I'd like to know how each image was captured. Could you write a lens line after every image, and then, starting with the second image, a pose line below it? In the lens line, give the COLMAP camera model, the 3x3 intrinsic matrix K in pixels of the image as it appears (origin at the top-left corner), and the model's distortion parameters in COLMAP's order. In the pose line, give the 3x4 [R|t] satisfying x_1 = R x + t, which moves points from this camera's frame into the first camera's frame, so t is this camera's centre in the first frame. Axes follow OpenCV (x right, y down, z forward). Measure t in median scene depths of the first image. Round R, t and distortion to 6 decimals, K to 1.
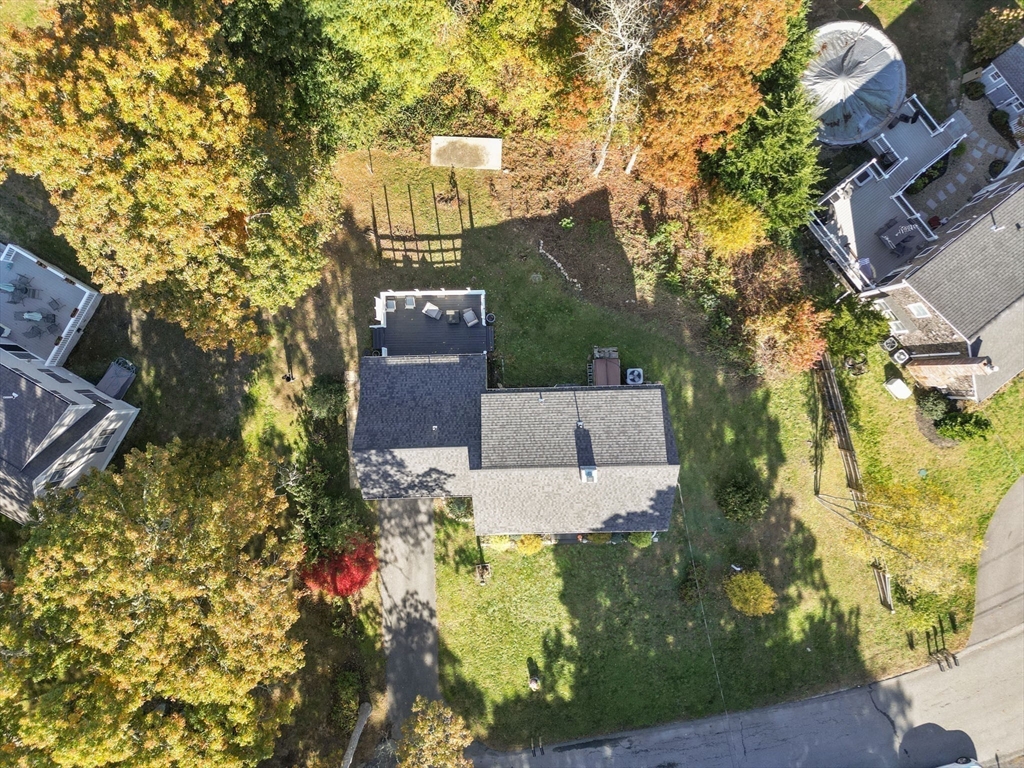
lens RADIAL K [[727.5, 0, 515.6], [0, 727.5, 417.8], [0, 0, 1]] dist [0.045065, 0.000669]
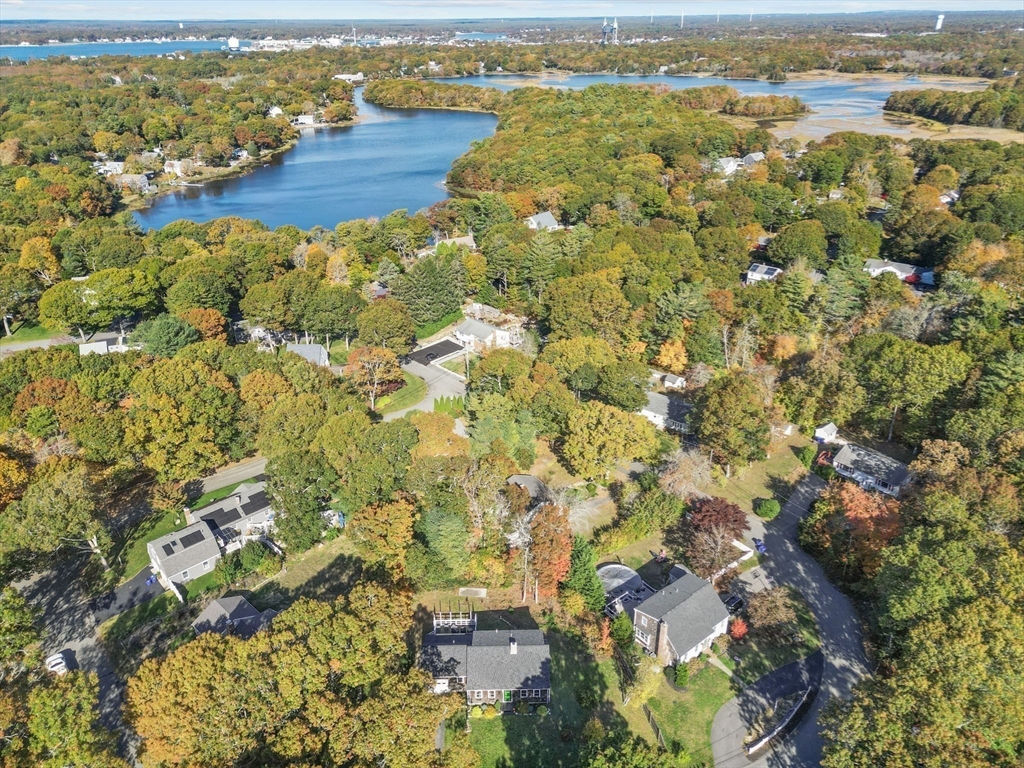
lens RADIAL K [[727.9, 0, 512.0], [0, 727.9, 384.0], [0, 0, 1]] dist [0.001027, -0.001354]
pose [[0.999864, 0.001608, -0.016401, 0.112733], [-0.015435, 0.439999, -0.897866, 1.640565], [0.005772, 0.897997, 0.439964, -0.800758]]
